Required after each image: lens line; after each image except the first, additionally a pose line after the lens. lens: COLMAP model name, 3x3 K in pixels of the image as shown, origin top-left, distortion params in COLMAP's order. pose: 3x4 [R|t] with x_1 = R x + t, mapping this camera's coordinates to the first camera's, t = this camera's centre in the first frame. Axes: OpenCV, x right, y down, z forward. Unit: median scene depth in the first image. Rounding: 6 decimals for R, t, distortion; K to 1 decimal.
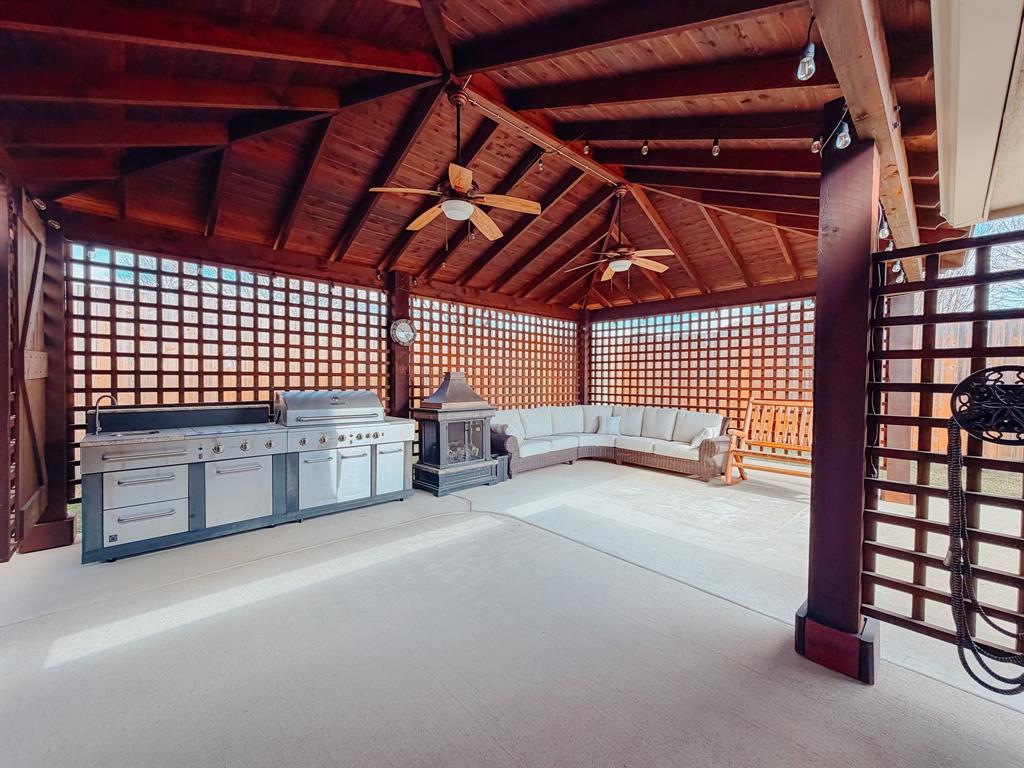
lens RADIAL K [[412.9, 0, 512.0], [0, 412.9, 384.0], [0, 0, 1]] dist [0.000022, -0.000019]
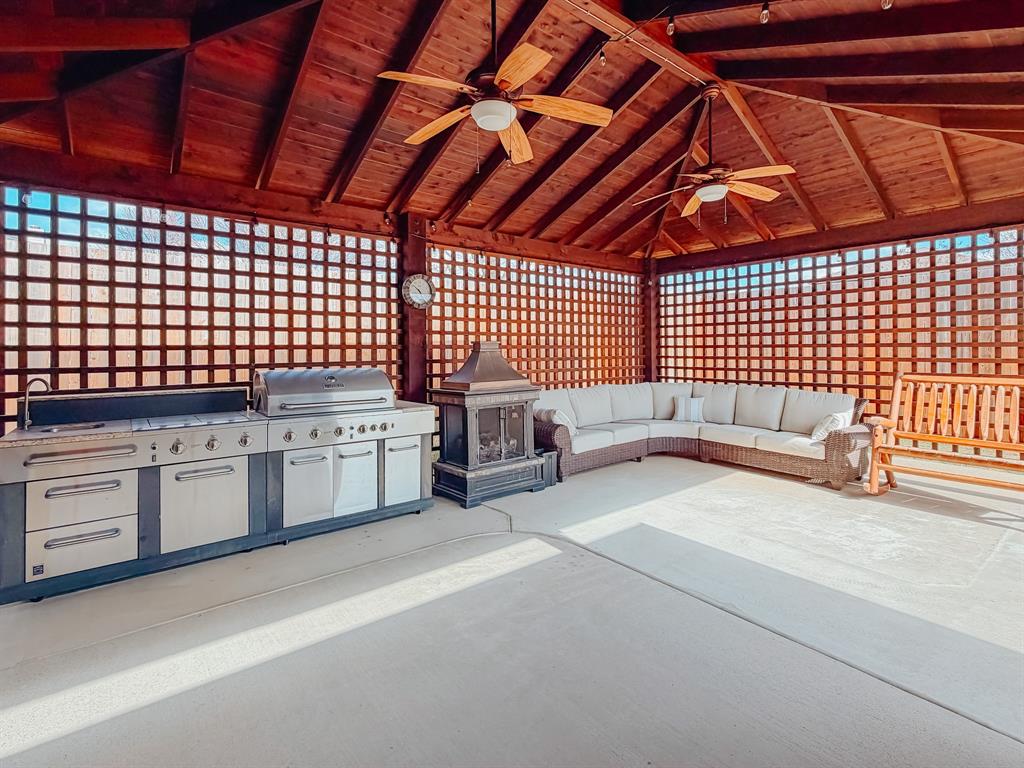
lens RADIAL K [[480.5, 0, 519.7], [0, 480.5, 339.8], [0, 0, 1]] dist [-0.000580, 0.000022]
pose [[0.998722, -0.014074, -0.048537, -0.035093], [0.012631, 0.999473, -0.029917, -0.005338], [0.048932, 0.029266, 0.998373, 0.124850]]
